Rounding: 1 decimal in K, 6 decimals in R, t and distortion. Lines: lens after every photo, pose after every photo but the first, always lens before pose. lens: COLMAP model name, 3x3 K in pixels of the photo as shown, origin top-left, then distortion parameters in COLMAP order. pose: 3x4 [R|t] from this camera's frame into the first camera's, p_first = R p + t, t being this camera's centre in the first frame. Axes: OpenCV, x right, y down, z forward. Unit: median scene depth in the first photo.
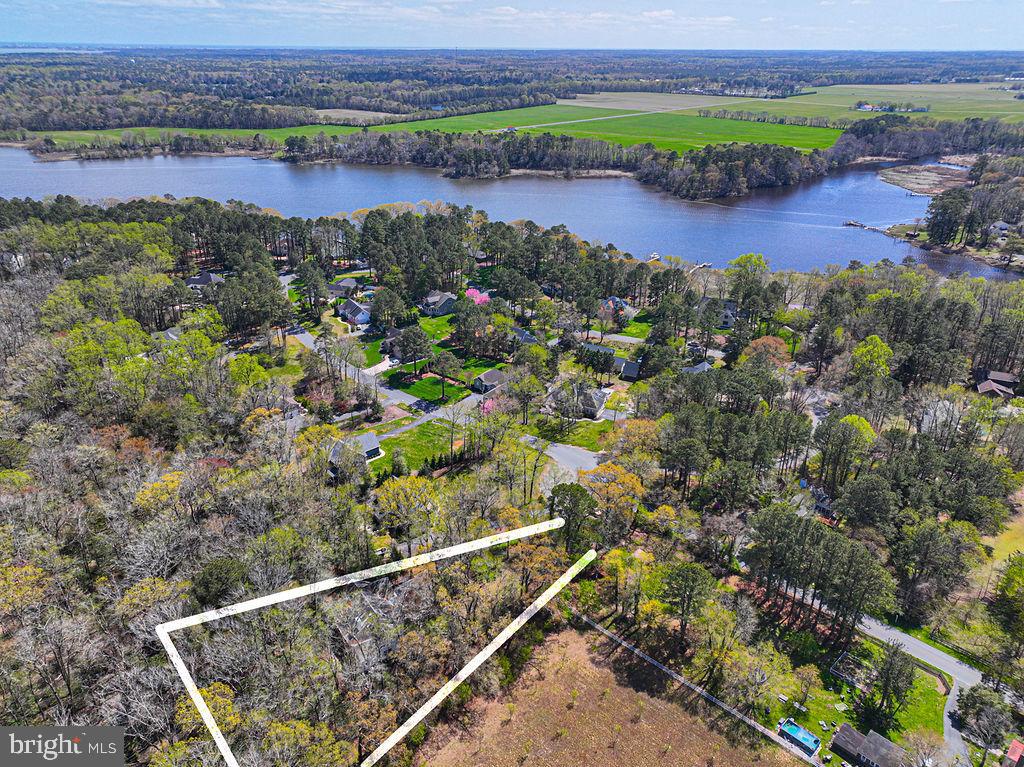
lens RADIAL K [[709.1, 0, 512.0], [0, 709.1, 383.5], [0, 0, 1]] dist [0.000511, 0.007644]
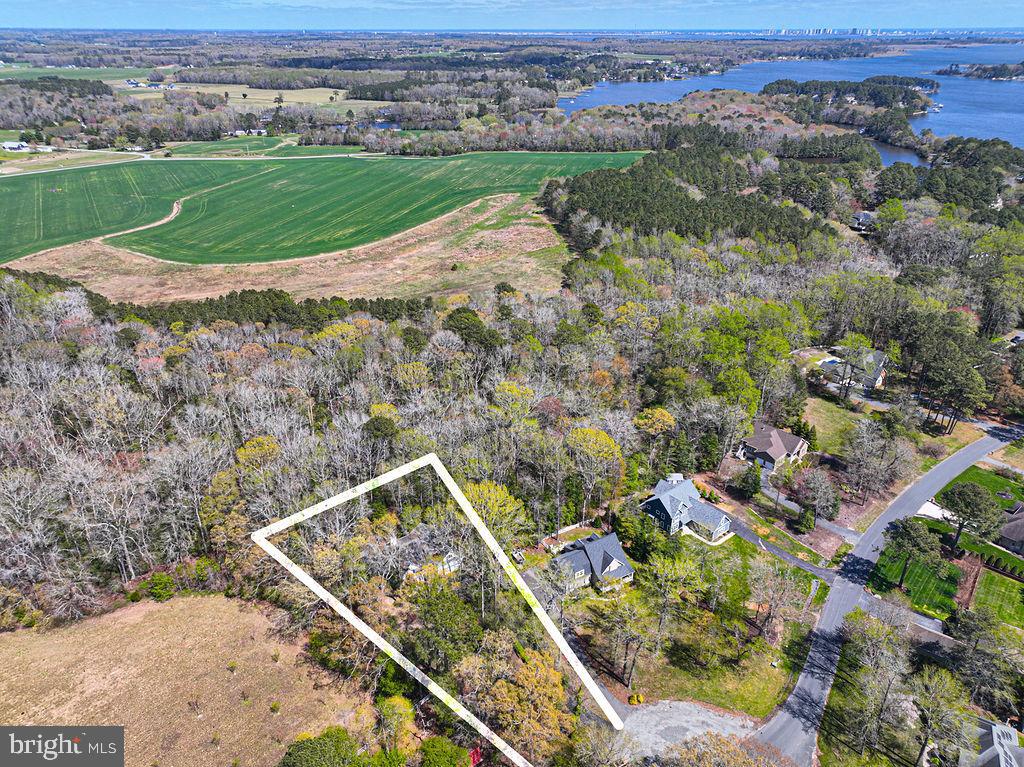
lens RADIAL K [[728.1, 0, 516.6], [0, 728.1, 376.7], [0, 0, 1]] dist [-0.004006, 0.019266]
pose [[-0.011561, 0.424741, -0.905241, 0.136151], [-0.430639, 0.814929, 0.387867, -0.077911], [0.902450, 0.394316, 0.173489, 0.162502]]
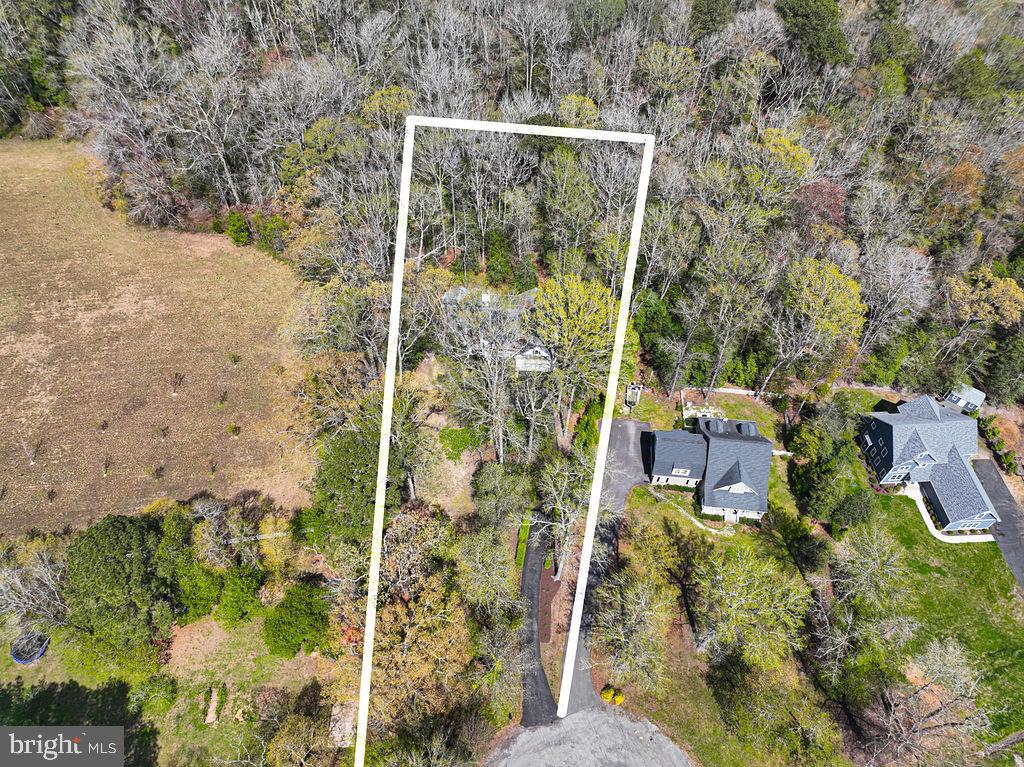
lens RADIAL K [[728.1, 0, 516.6], [0, 728.1, 376.7], [0, 0, 1]] dist [-0.004006, 0.019266]
pose [[-0.604035, 0.613469, -0.508722, 0.047267], [-0.367087, 0.352416, 0.860843, -0.070064], [0.707382, 0.706724, 0.012325, 0.201613]]
